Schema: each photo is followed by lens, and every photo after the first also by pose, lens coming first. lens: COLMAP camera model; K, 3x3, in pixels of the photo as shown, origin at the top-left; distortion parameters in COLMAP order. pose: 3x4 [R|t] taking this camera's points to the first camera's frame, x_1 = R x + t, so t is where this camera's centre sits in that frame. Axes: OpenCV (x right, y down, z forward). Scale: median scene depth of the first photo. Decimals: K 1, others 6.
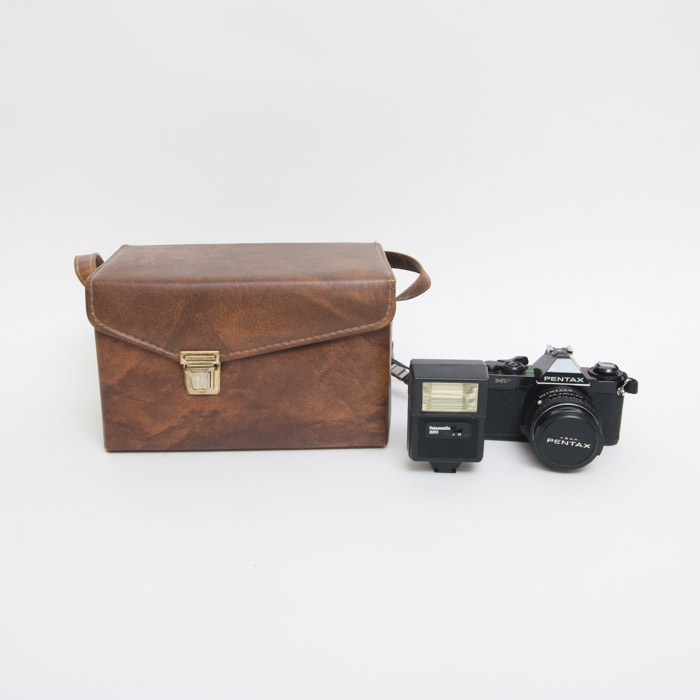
lens RADIAL K [[812.9, 0, 351.4], [0, 812.9, 343.6], [0, 0, 1]] dist [0.062047, 0.000000]
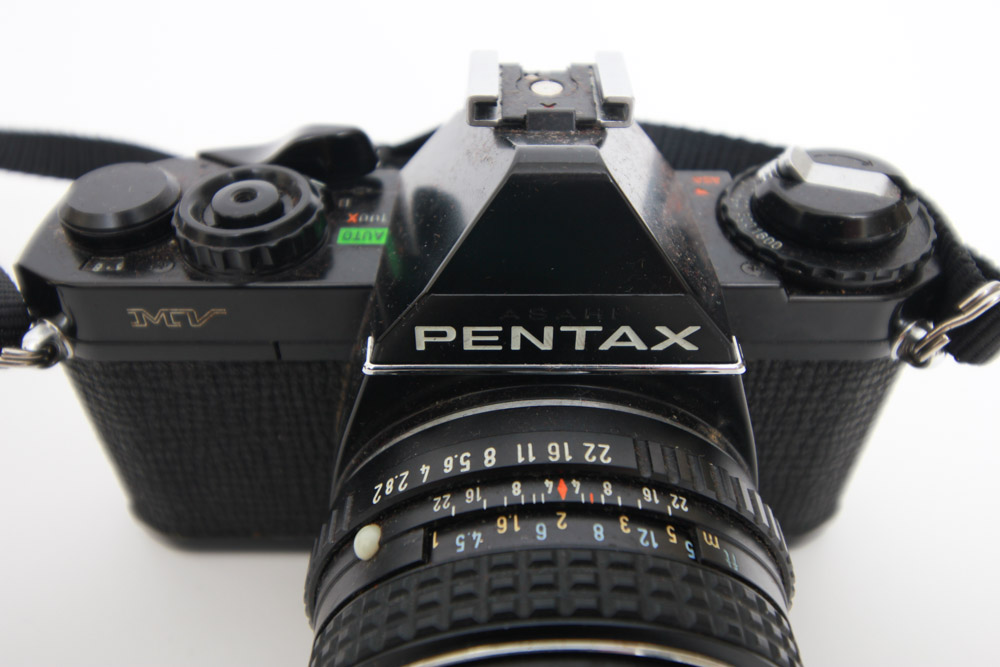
lens RADIAL K [[789.5, 0, 497.0], [0, 789.5, 333.5], [0, 0, 1]] dist [0.008560, -0.011813]
pose [[0.995629, -0.062442, 0.069448, 0.241330], [0.030979, 0.922329, 0.385163, -0.007064], [-0.088104, -0.381328, 0.920232, 0.881336]]
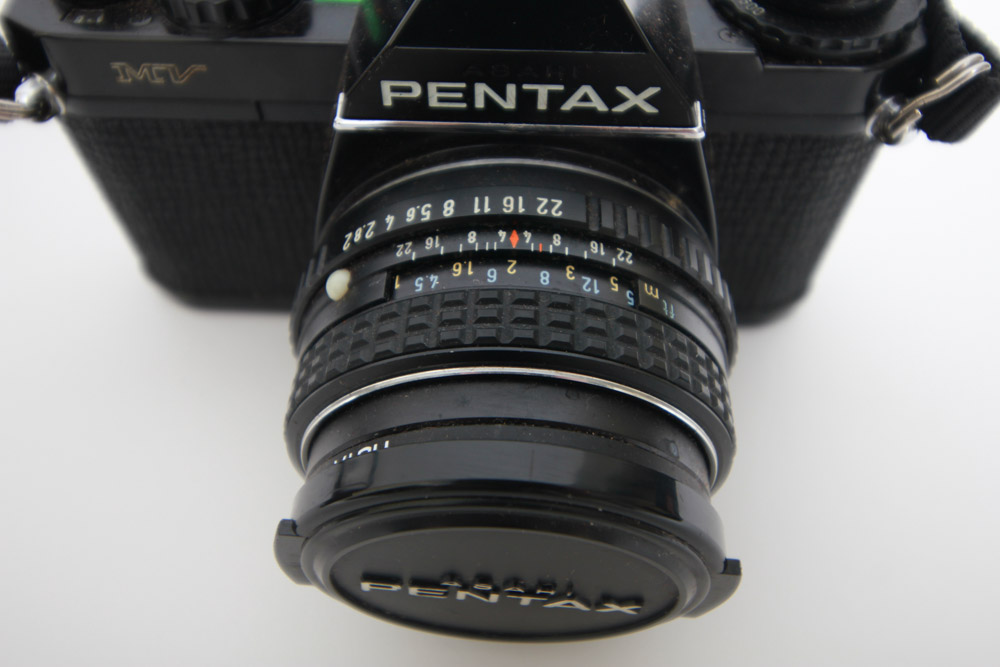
lens RADIAL K [[789.5, 0, 496.3], [0, 789.5, 326.5], [0, 0, 1]] dist [0.008560, -0.011813]
pose [[0.998765, -0.044255, 0.022589, 0.251416], [0.022438, 0.807360, 0.589632, -0.003407], [-0.044332, -0.588397, 0.807356, 0.869560]]
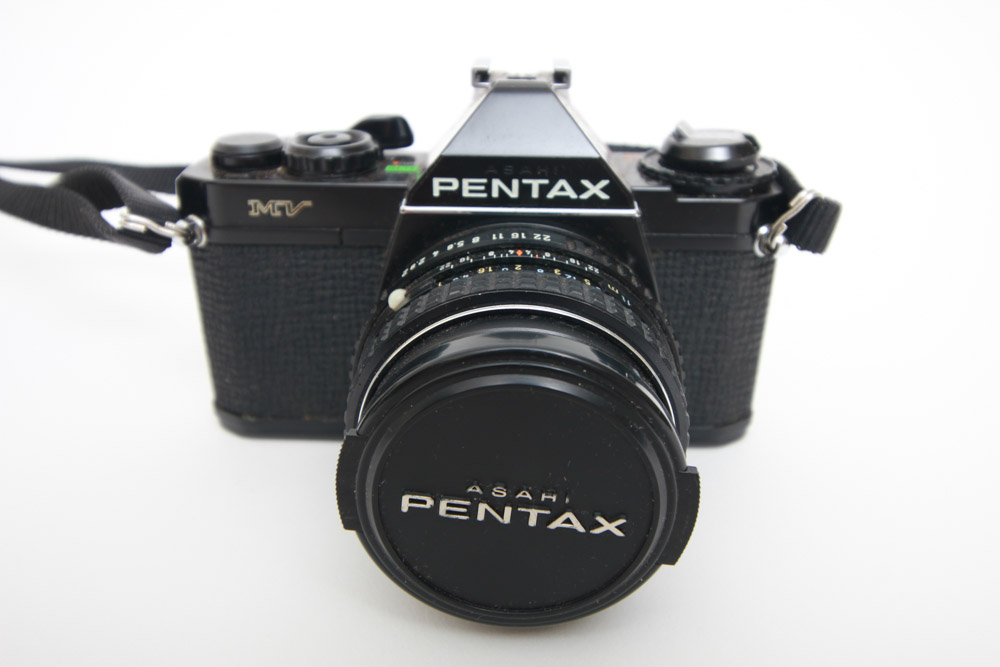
lens RADIAL K [[789.5, 0, 496.9], [0, 789.5, 332.5], [0, 0, 1]] dist [0.008560, -0.011813]
pose [[0.998139, -0.026406, 0.054967, 0.241285], [0.019116, 0.991441, 0.129152, 0.054407], [-0.057907, -0.127861, 0.990100, 0.787825]]
